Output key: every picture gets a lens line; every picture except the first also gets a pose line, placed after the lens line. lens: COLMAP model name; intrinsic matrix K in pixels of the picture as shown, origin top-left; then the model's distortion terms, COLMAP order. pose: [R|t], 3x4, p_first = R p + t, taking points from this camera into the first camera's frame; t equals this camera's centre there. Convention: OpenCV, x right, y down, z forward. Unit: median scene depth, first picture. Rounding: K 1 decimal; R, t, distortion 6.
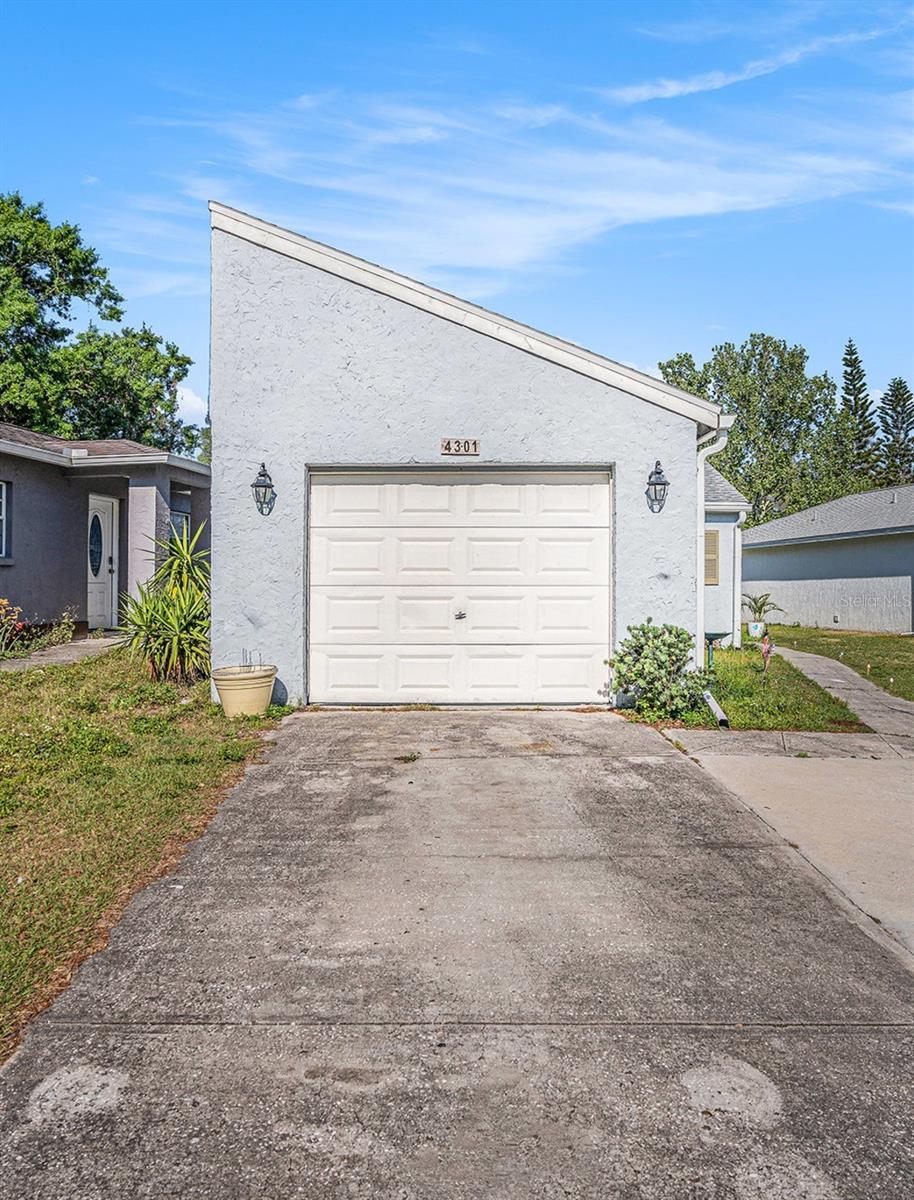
lens RADIAL K [[889.0, 0, 456.8], [0, 889.0, 581.9], [0, 0, 1]] dist [-0.097391, 0.052136]
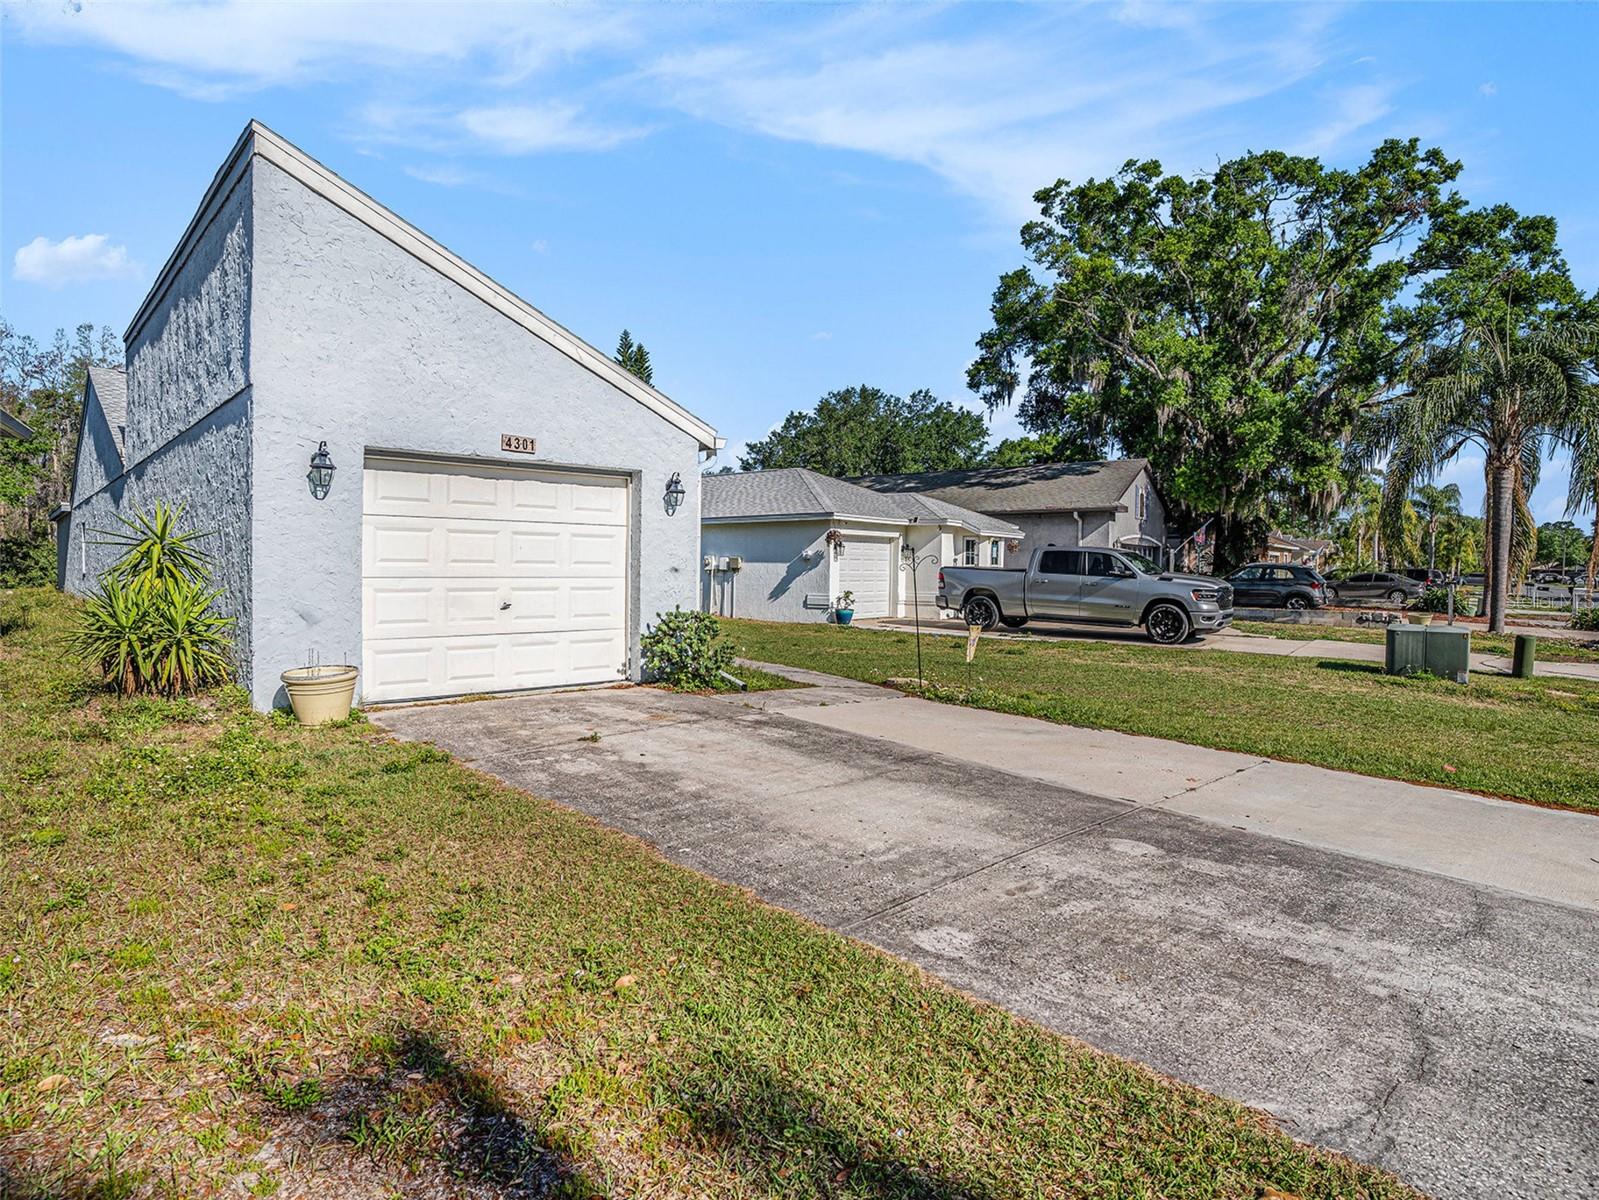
lens RADIAL K [[897.9, 0, 782.2], [0, 897.9, 590.1], [0, 0, 1]] dist [-0.078161, 0.043735]
pose [[0.725280, -0.009692, 0.688386, -0.492032], [-0.014674, 0.999456, 0.029533, -0.016706], [-0.688298, -0.031521, 0.724743, 0.026763]]
